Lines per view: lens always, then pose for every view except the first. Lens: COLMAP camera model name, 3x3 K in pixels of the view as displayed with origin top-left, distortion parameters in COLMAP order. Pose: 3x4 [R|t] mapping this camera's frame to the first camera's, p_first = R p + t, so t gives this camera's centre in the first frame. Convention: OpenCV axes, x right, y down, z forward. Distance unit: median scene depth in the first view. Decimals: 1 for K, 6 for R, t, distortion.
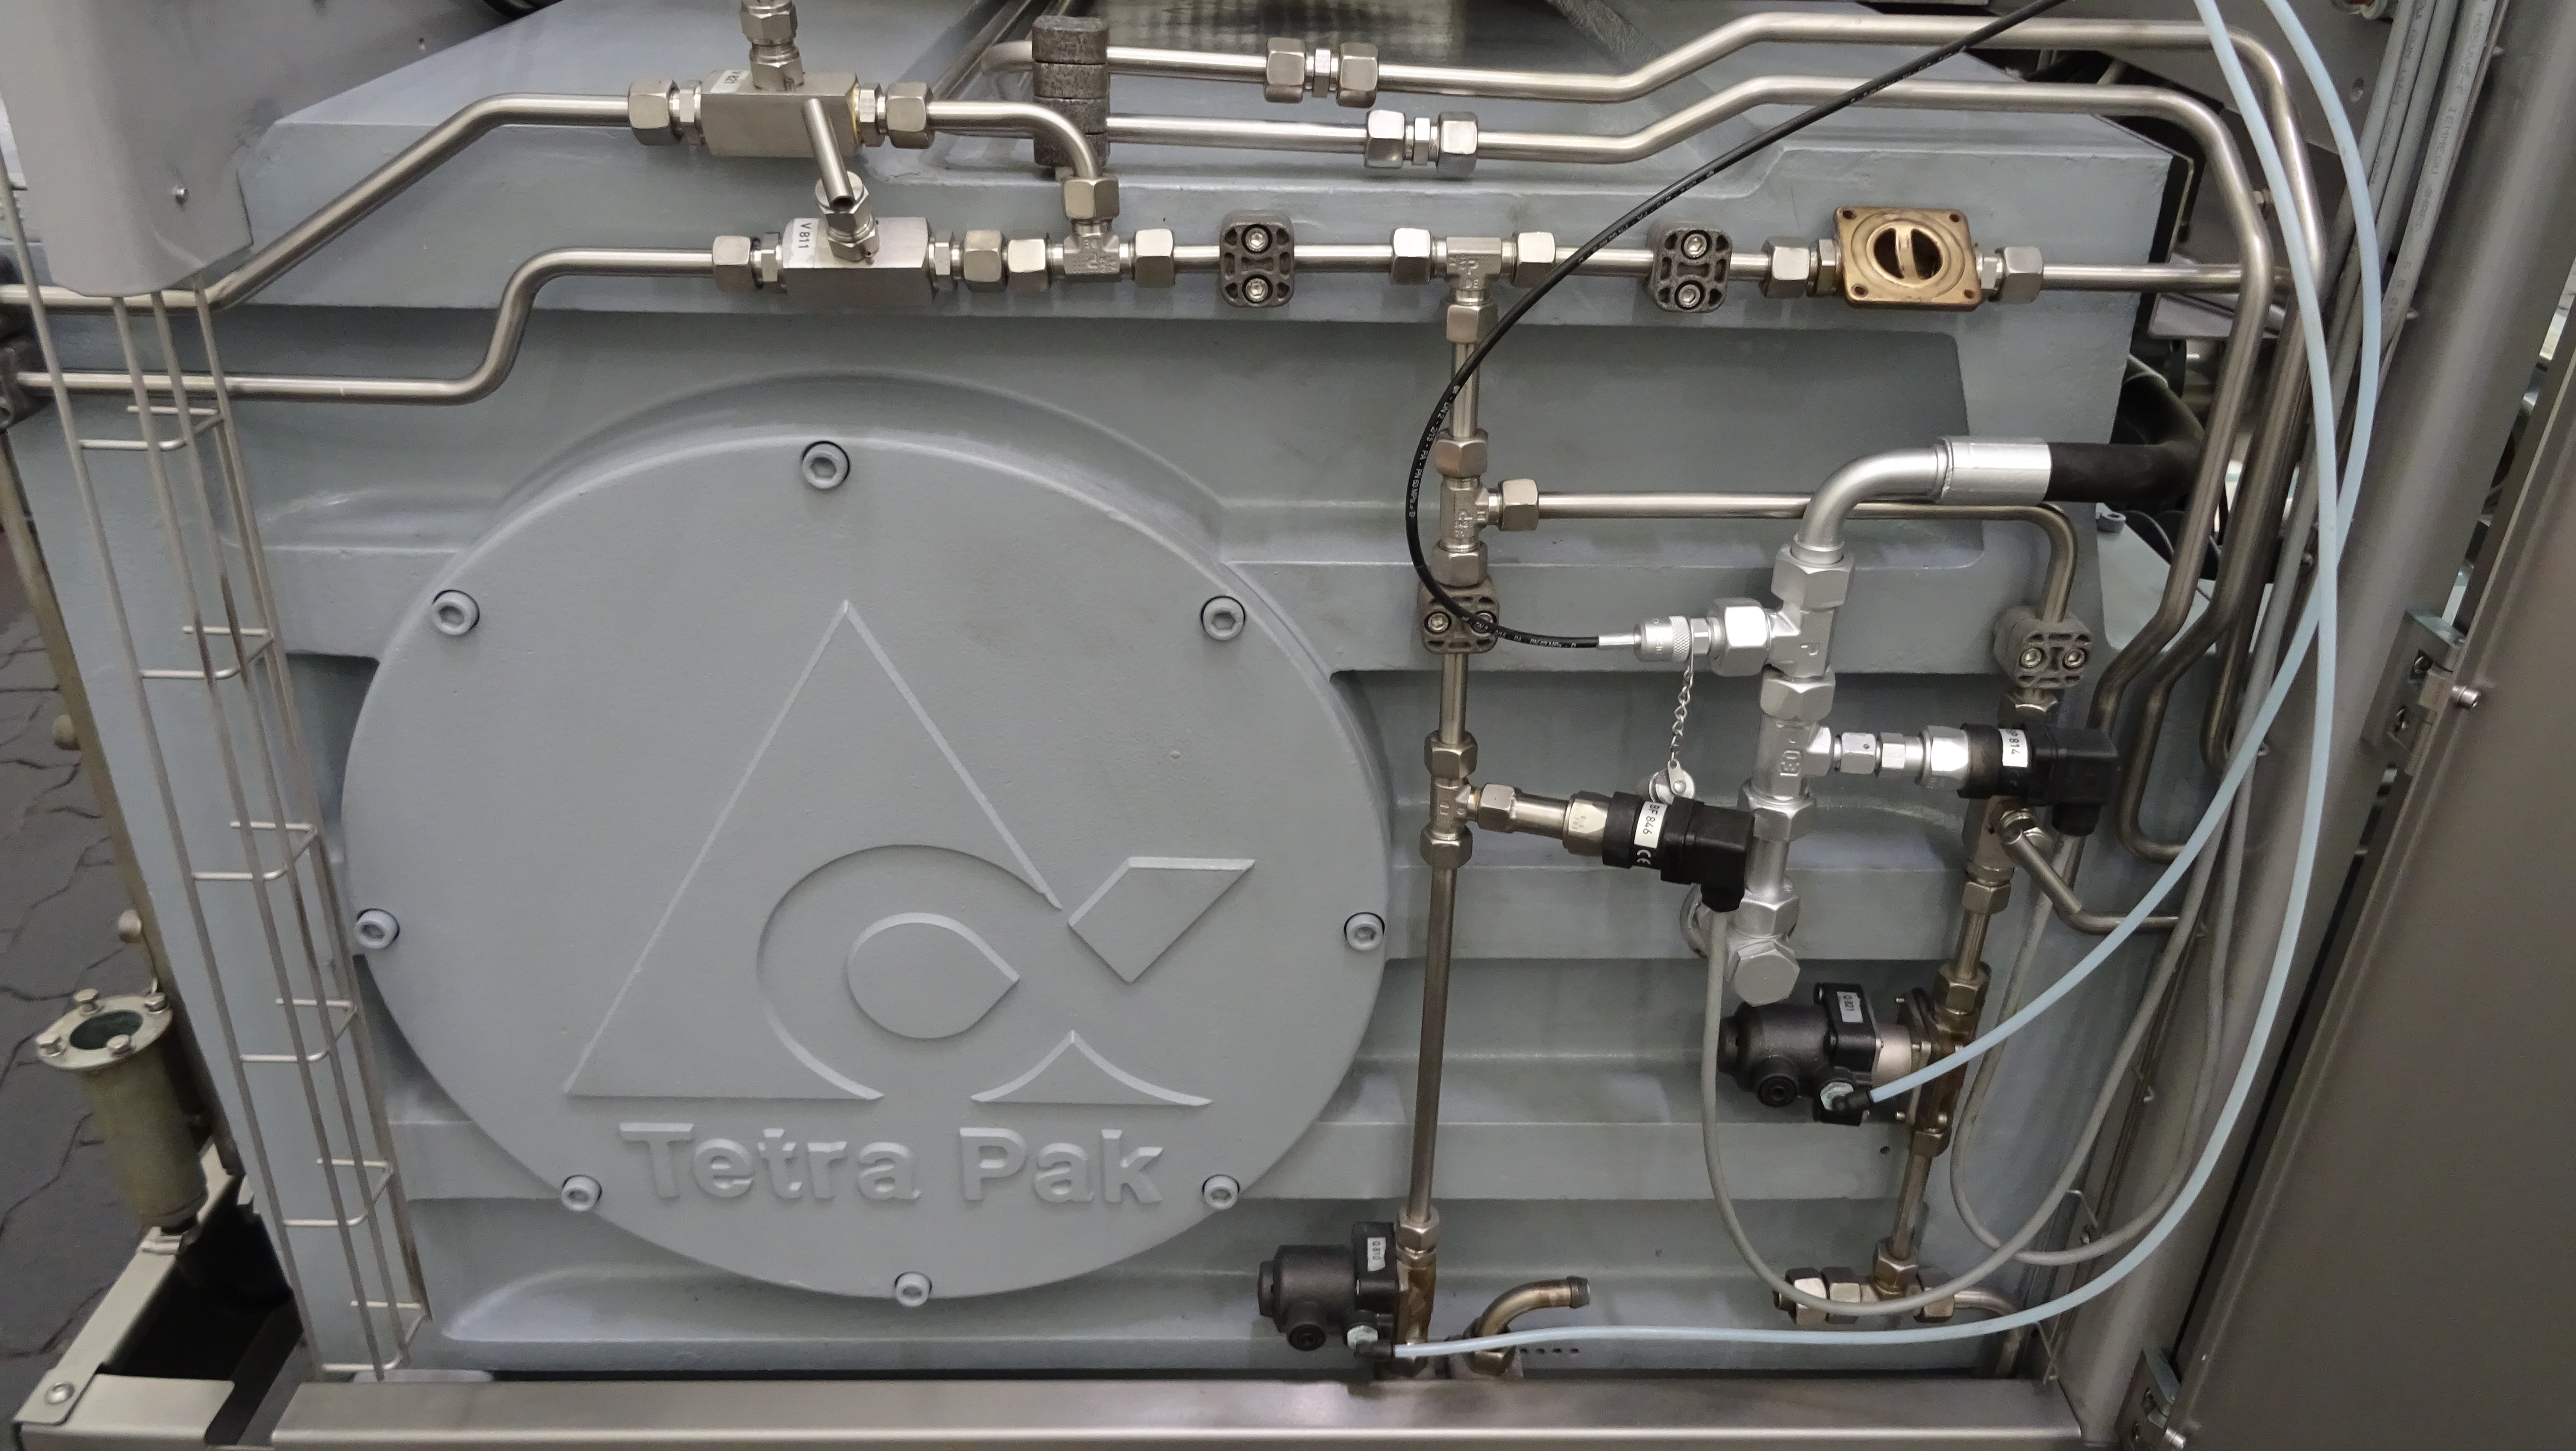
lens RADIAL K [[1855.2, 0, 1288.0], [0, 1855.2, 725.5], [0, 0, 1]] dist [-0.010594, -0.004289]
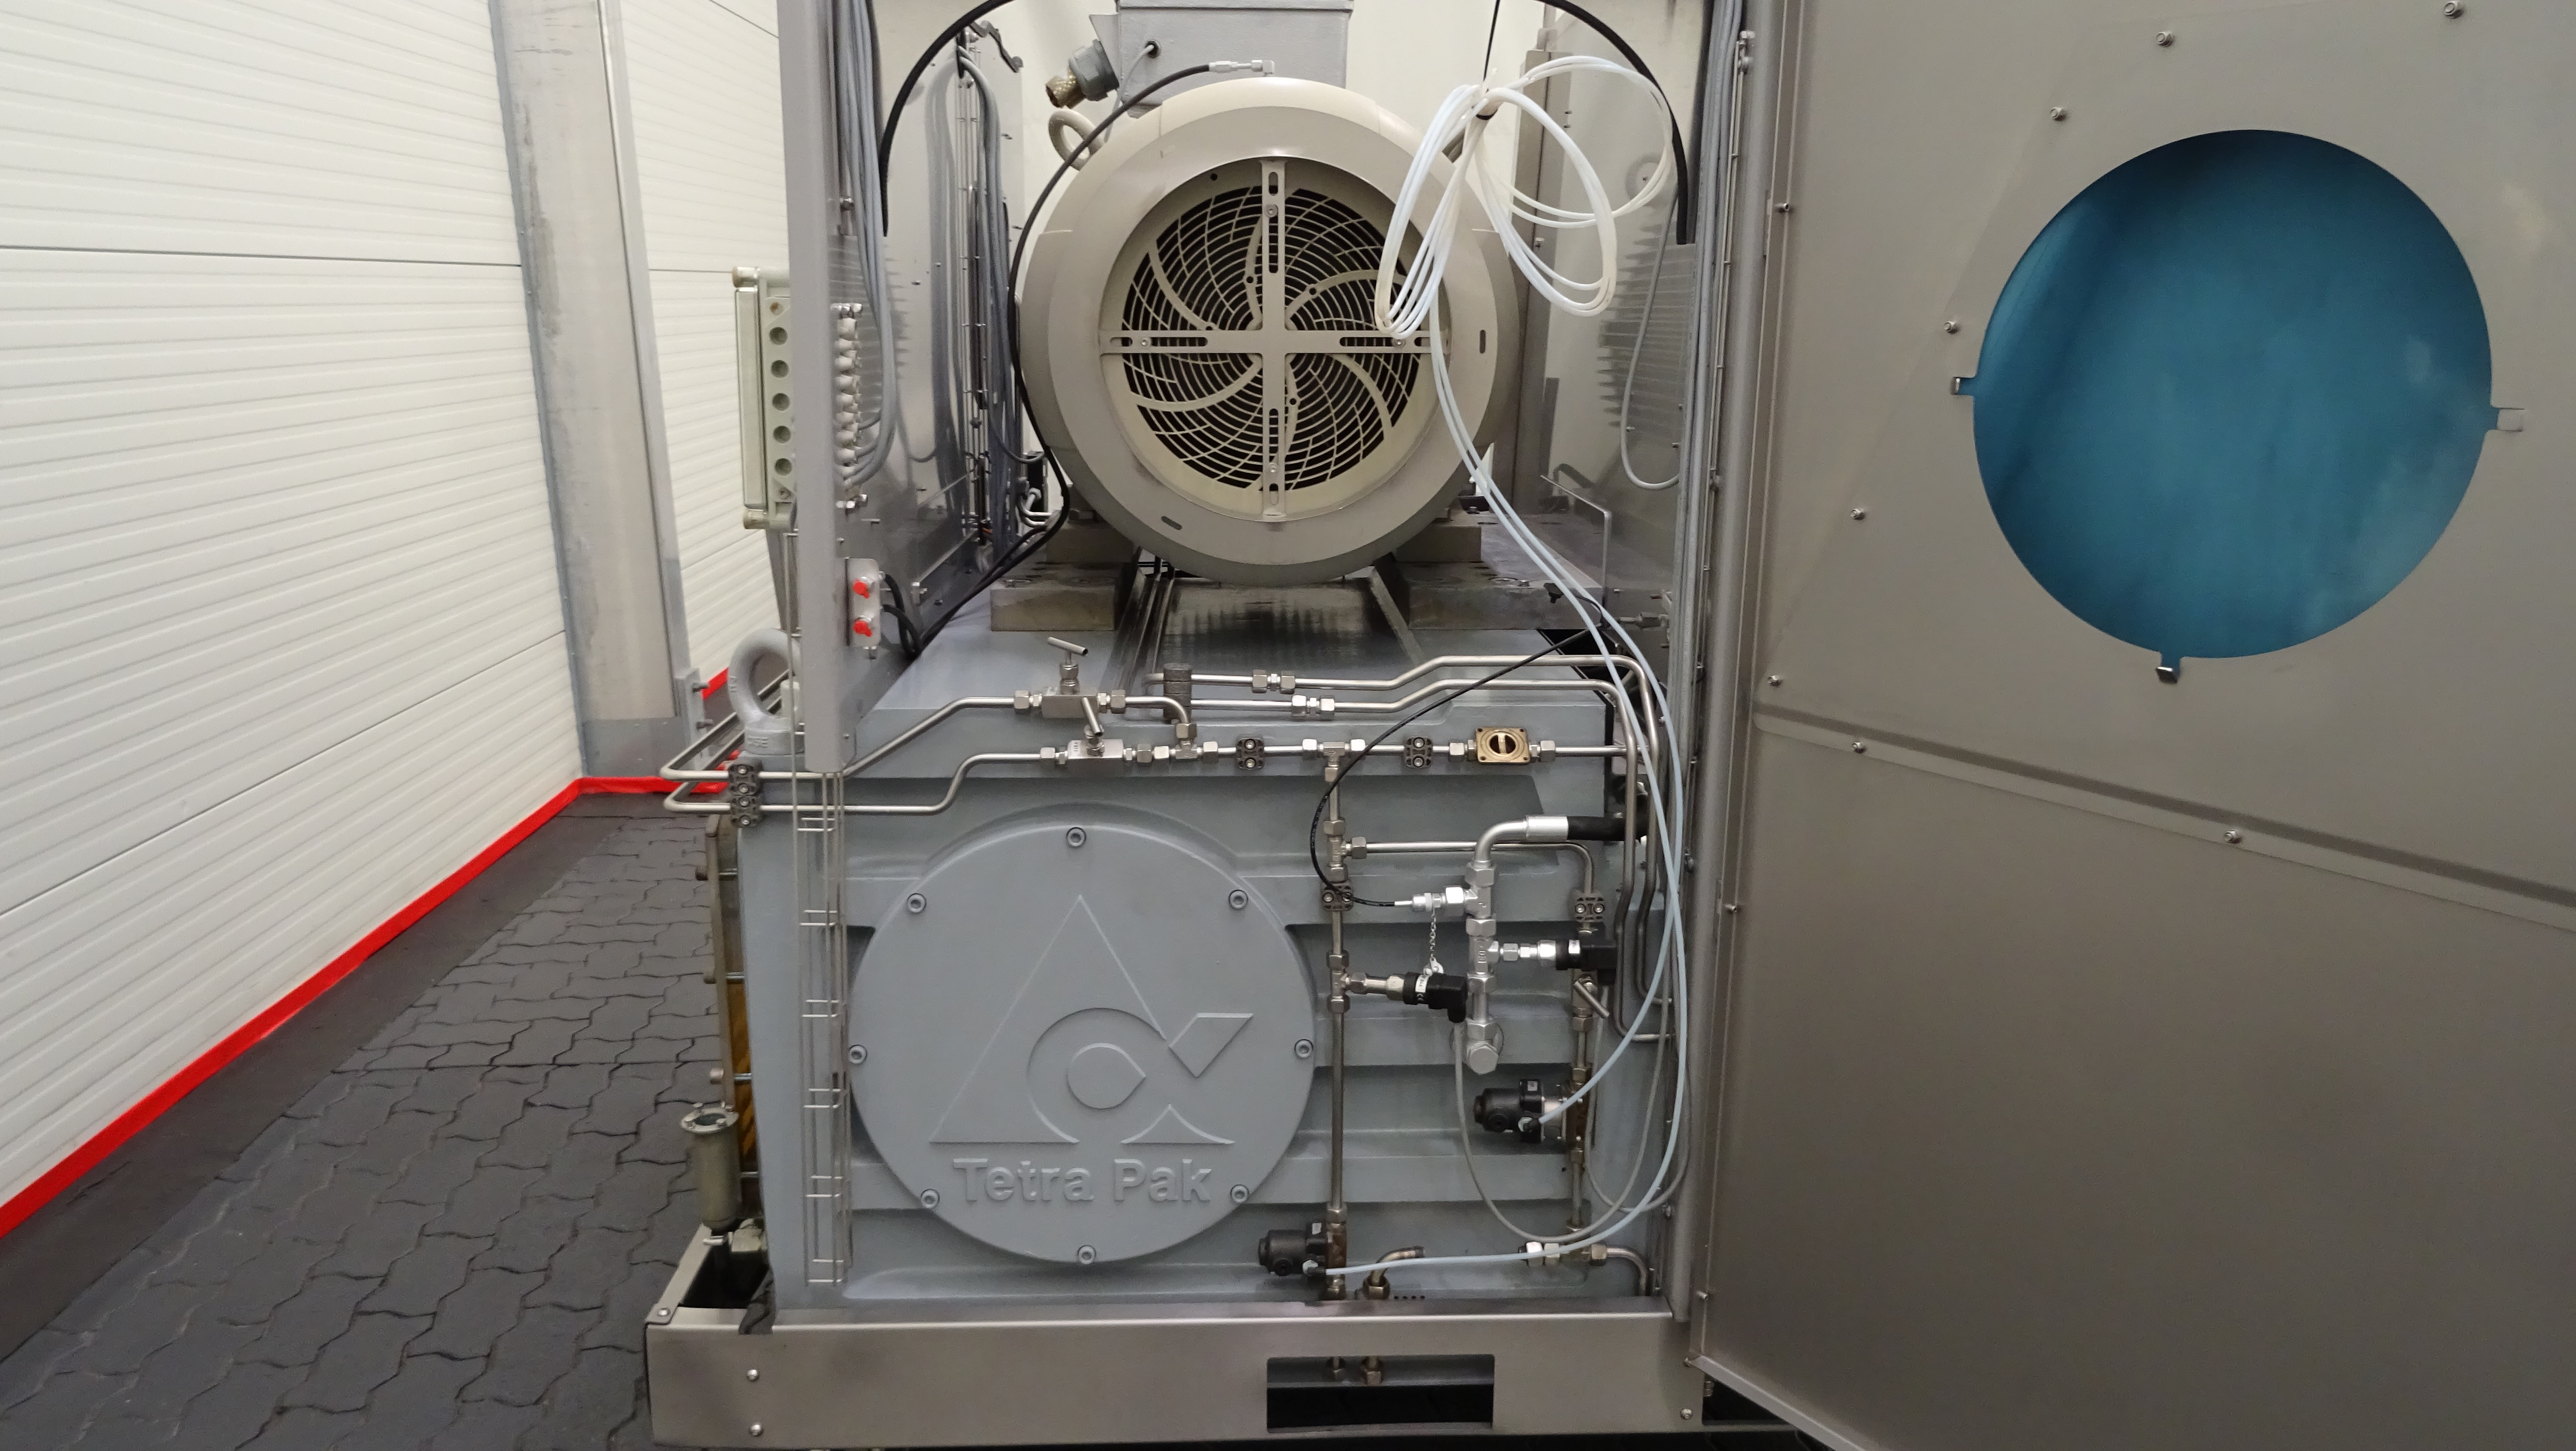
lens RADIAL K [[1855.2, 0, 1288.0], [0, 1855.2, 725.5], [0, 0, 1]] dist [-0.010594, -0.004289]
pose [[0.999740, -0.021273, 0.008244, 0.014176], [0.022717, 0.961612, -0.273471, 0.383836], [-0.002110, 0.273587, 0.961845, -1.364983]]
